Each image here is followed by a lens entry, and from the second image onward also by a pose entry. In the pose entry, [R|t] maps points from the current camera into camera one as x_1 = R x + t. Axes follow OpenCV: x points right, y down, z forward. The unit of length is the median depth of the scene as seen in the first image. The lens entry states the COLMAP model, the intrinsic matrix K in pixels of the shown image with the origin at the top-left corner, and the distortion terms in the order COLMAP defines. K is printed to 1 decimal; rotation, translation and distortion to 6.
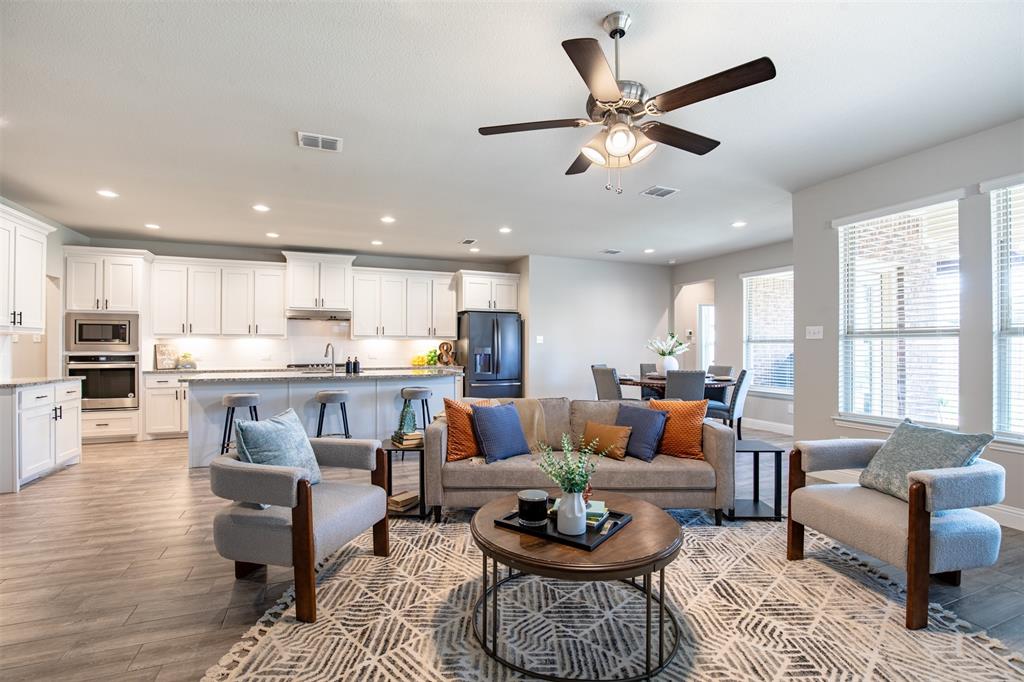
lens RADIAL K [[470.3, 0, 513.0], [0, 470.3, 346.5], [0, 0, 1]] dist [-0.036389, 0.006691]
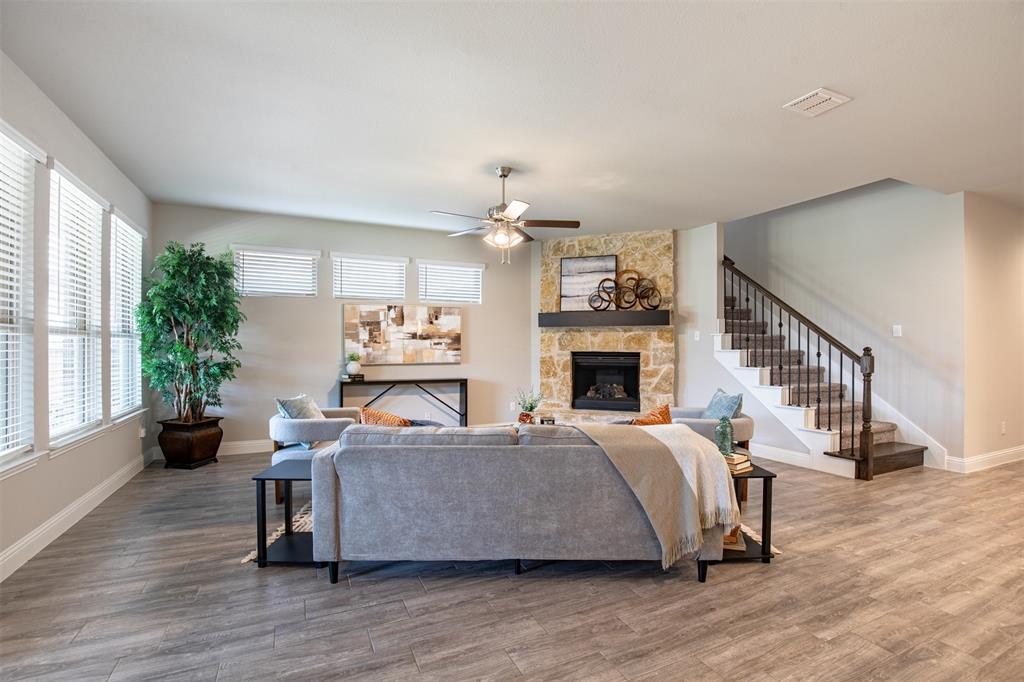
lens RADIAL K [[470.3, 0, 513.5], [0, 470.3, 344.7], [0, 0, 1]] dist [-0.036389, 0.006691]
pose [[-0.998431, -0.001561, -0.055975, 0.099991], [-0.001207, 0.999979, -0.006367, 0.003062], [0.055984, -0.006289, -0.998412, 1.018415]]
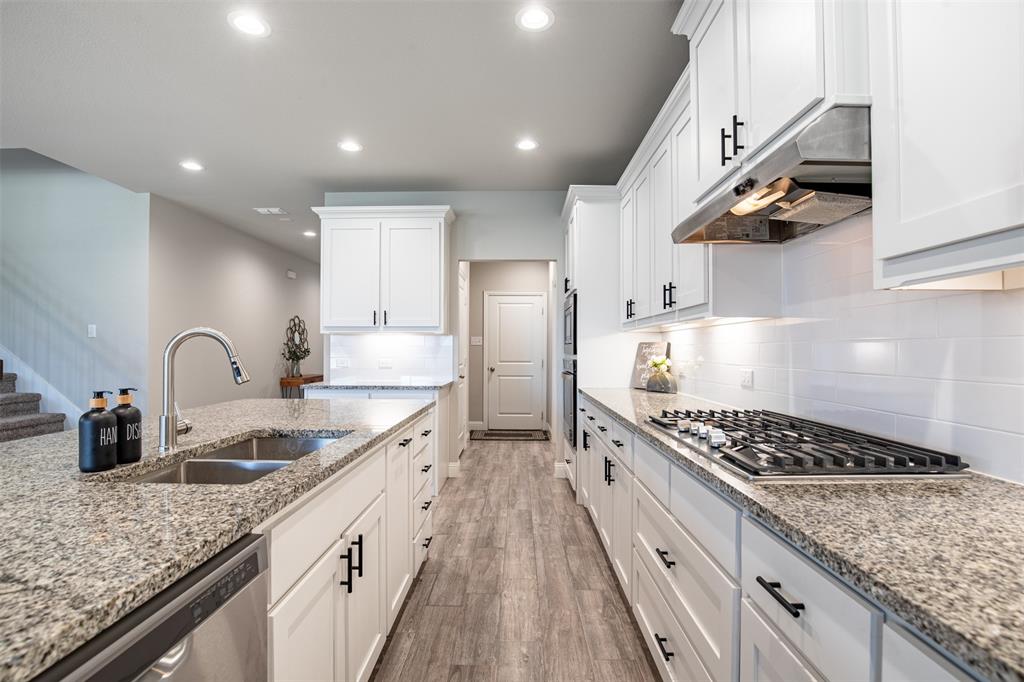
lens RADIAL K [[470.3, 0, 514.8], [0, 470.3, 343.5], [0, 0, 1]] dist [-0.036389, 0.006691]
pose [[-0.383643, -0.013175, -0.923388, -0.206845], [0.000648, 0.999894, -0.014535, 0.004321], [0.923481, -0.006175, -0.383594, 1.157357]]
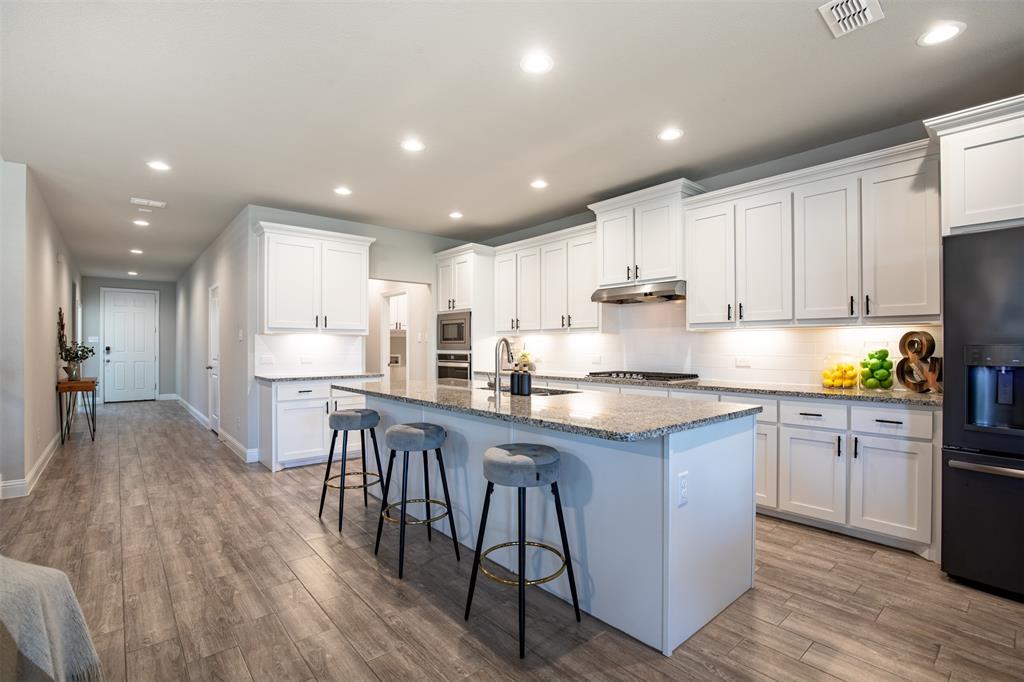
lens RADIAL K [[470.3, 0, 507.9], [0, 470.3, 343.9], [0, 0, 1]] dist [-0.036389, 0.006691]
pose [[0.317138, -0.005197, -0.948365, 0.138797], [0.005024, 0.999980, -0.003800, 0.001353], [0.948366, -0.003560, 0.317158, 0.758101]]
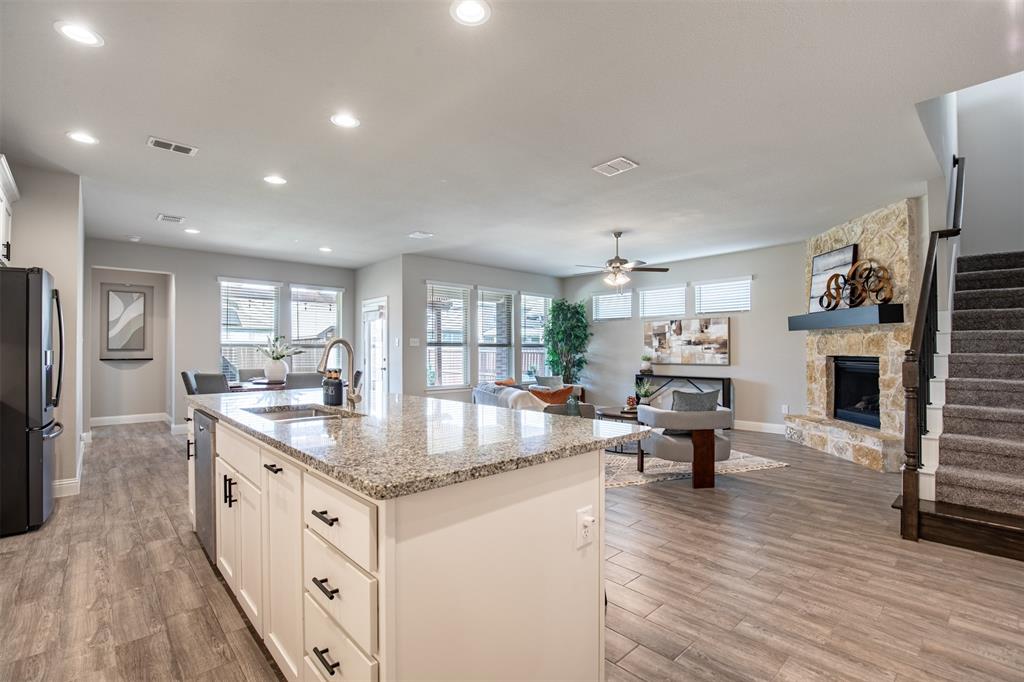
lens RADIAL K [[470.3, 0, 510.5], [0, 470.3, 346.3], [0, 0, 1]] dist [-0.036389, 0.006691]
pose [[-0.350590, 0.010535, 0.936470, -0.778594], [-0.000034, 0.999937, -0.011262, 0.003073], [-0.936529, -0.003980, -0.350567, 0.921613]]
